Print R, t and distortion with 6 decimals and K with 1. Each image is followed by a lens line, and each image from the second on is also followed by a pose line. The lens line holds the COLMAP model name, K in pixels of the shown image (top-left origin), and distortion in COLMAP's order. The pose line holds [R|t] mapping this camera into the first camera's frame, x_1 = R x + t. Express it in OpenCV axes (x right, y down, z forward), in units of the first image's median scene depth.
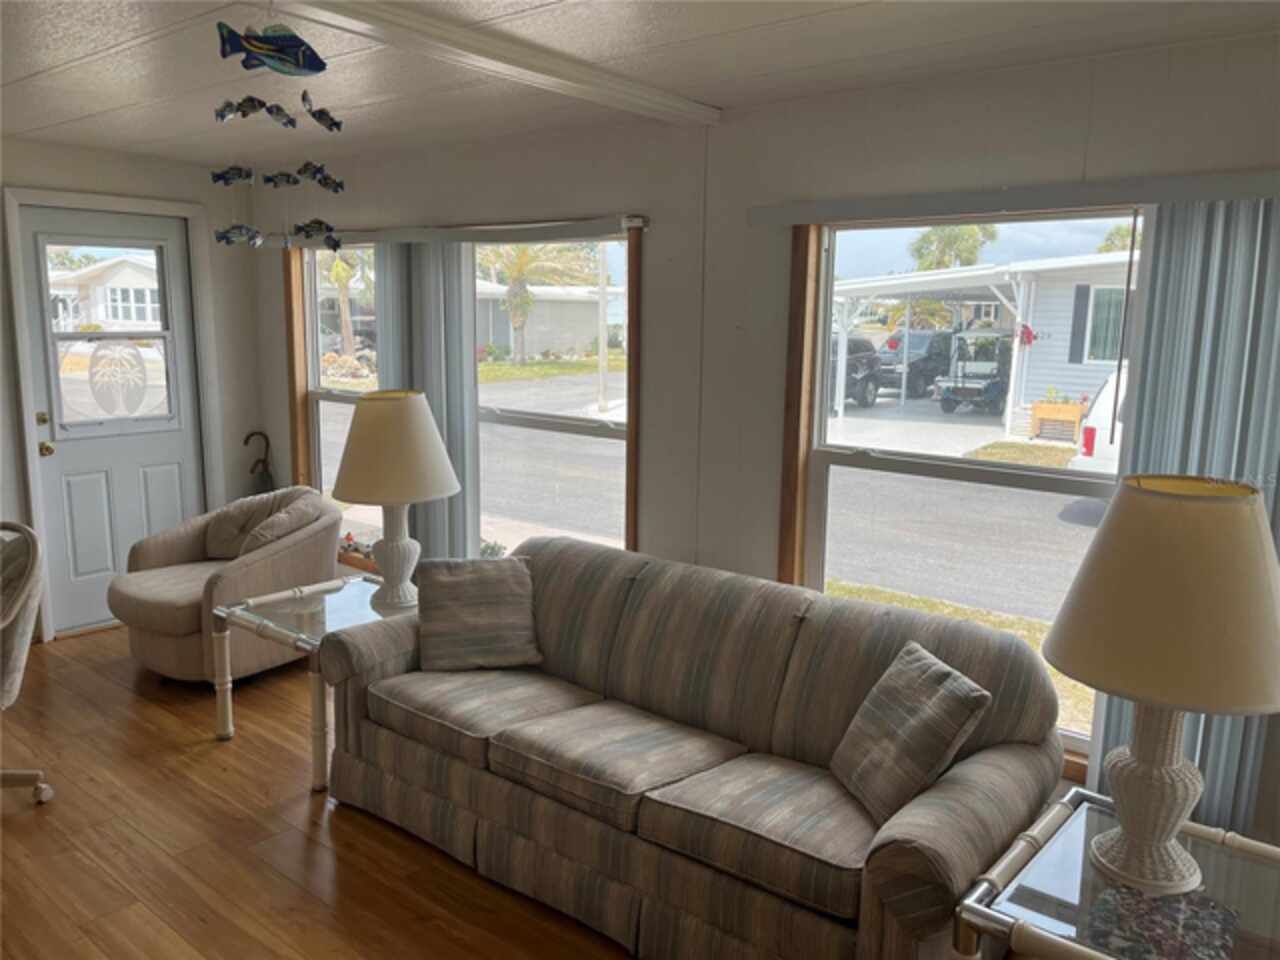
lens RADIAL K [[977.0, 0, 640.4], [0, 977.0, 472.9], [0, 0, 1]] dist [0.071684, -0.091779]
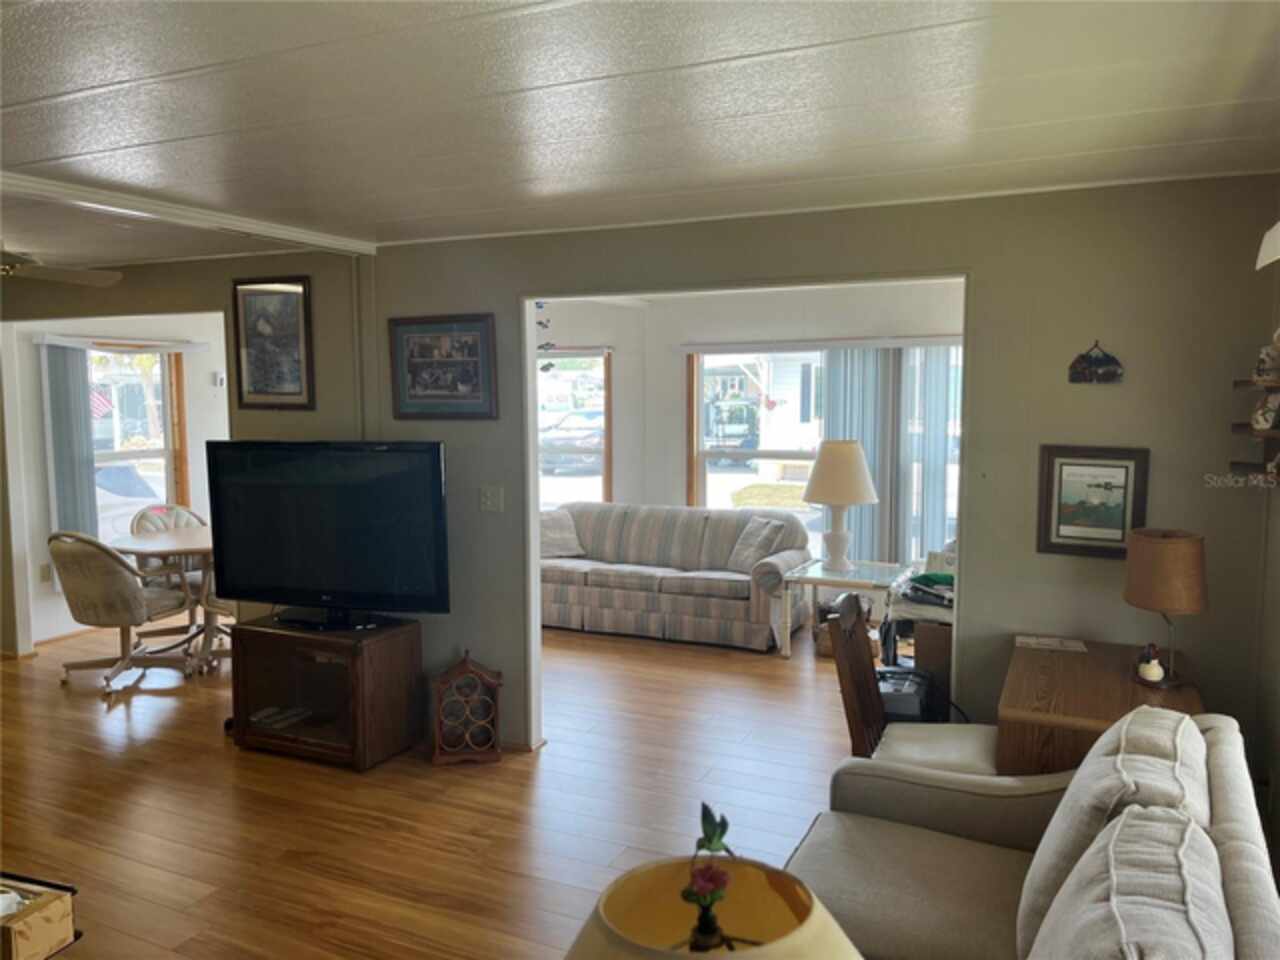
lens RADIAL K [[958.2, 0, 638.7], [0, 958.2, 472.9], [0, 0, 1]] dist [0.081114, -0.081368]
pose [[0.970526, -0.043645, 0.237012, -0.481315], [0.061038, 0.995915, -0.066545, 0.163199], [-0.233139, 0.079051, 0.969225, -1.087645]]
